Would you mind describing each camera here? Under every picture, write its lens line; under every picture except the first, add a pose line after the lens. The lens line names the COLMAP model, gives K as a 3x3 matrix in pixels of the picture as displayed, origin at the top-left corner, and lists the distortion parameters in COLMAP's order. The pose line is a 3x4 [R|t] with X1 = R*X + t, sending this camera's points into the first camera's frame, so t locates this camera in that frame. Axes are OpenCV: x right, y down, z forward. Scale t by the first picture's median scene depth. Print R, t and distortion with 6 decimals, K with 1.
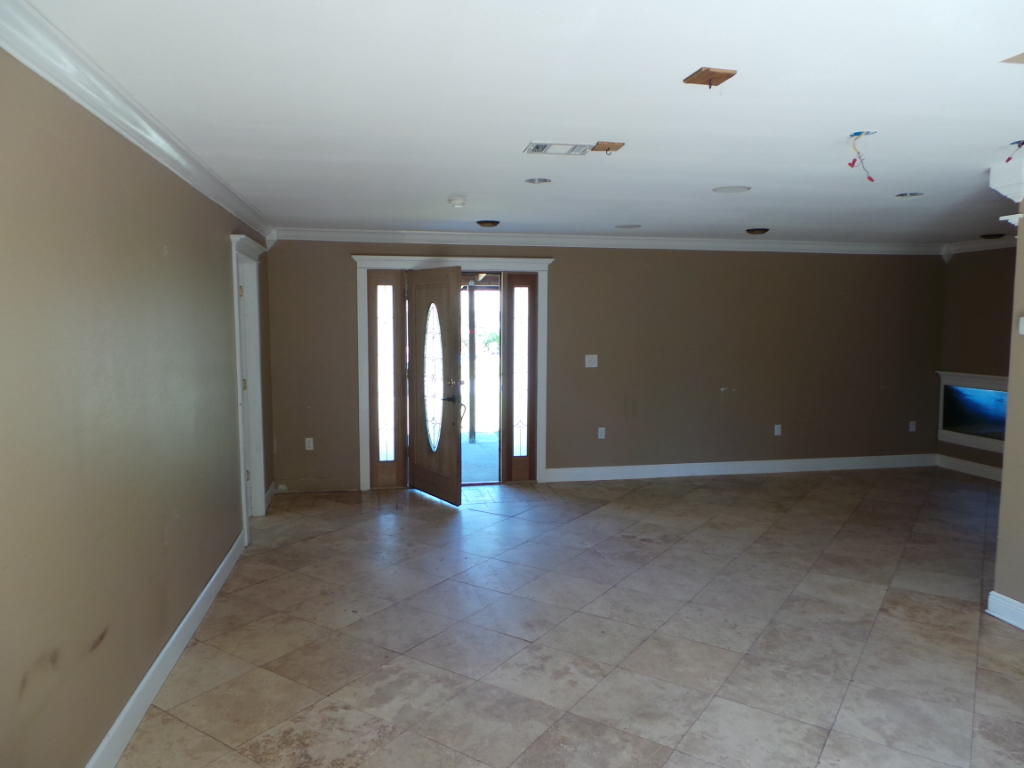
lens RADIAL K [[713.8, 0, 512.0], [0, 713.8, 384.0], [0, 0, 1]] dist [0.005915, -0.001757]
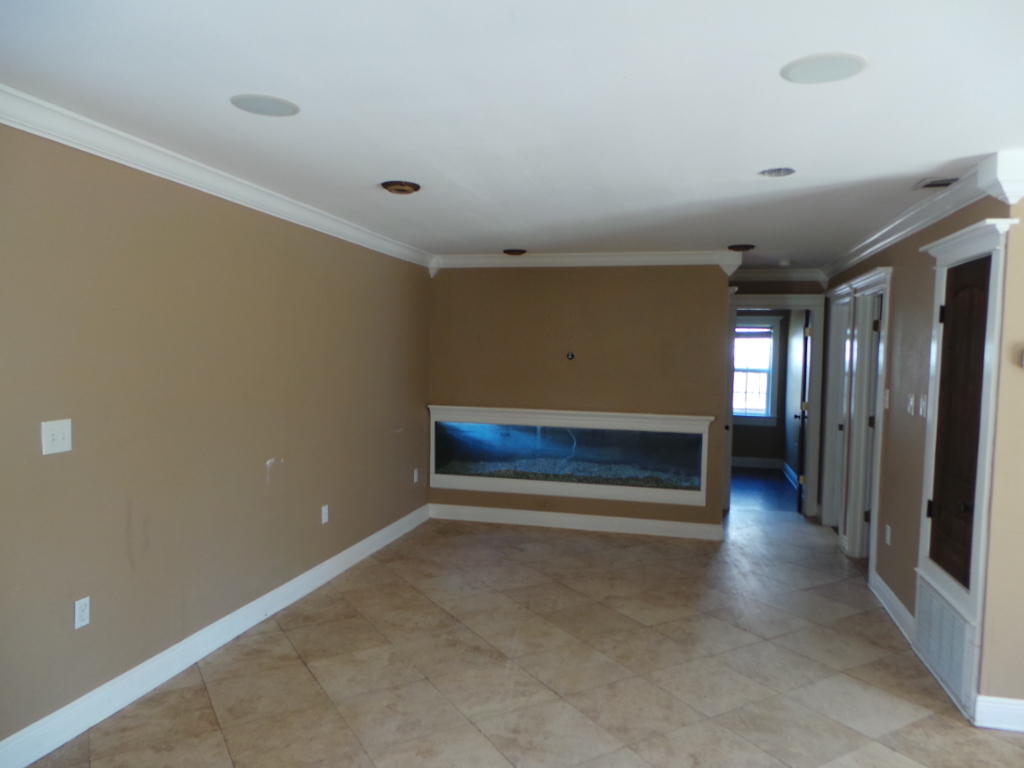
lens RADIAL K [[713.8, 0, 512.0], [0, 713.8, 384.0], [0, 0, 1]] dist [0.005915, -0.001757]
pose [[0.422426, -0.033170, 0.905790, -0.216699], [0.059906, 0.998167, 0.008615, -0.079078], [-0.904415, 0.050622, 0.423639, 0.986609]]
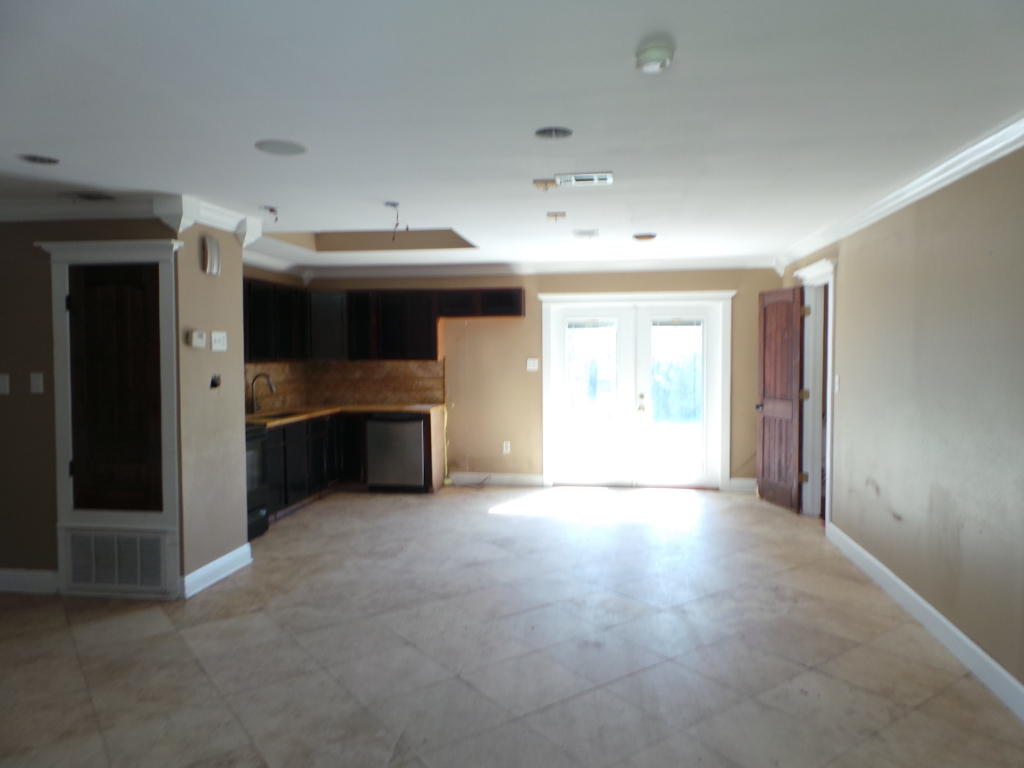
lens RADIAL K [[726.5, 0, 517.5], [0, 726.5, 386.0], [0, 0, 1]] dist [0.005739, -0.003640]
pose [[-0.944818, -0.009640, 0.327454, -0.163378], [0.036138, 0.990400, 0.133426, -0.120908], [-0.325597, 0.137897, -0.935399, 1.629953]]
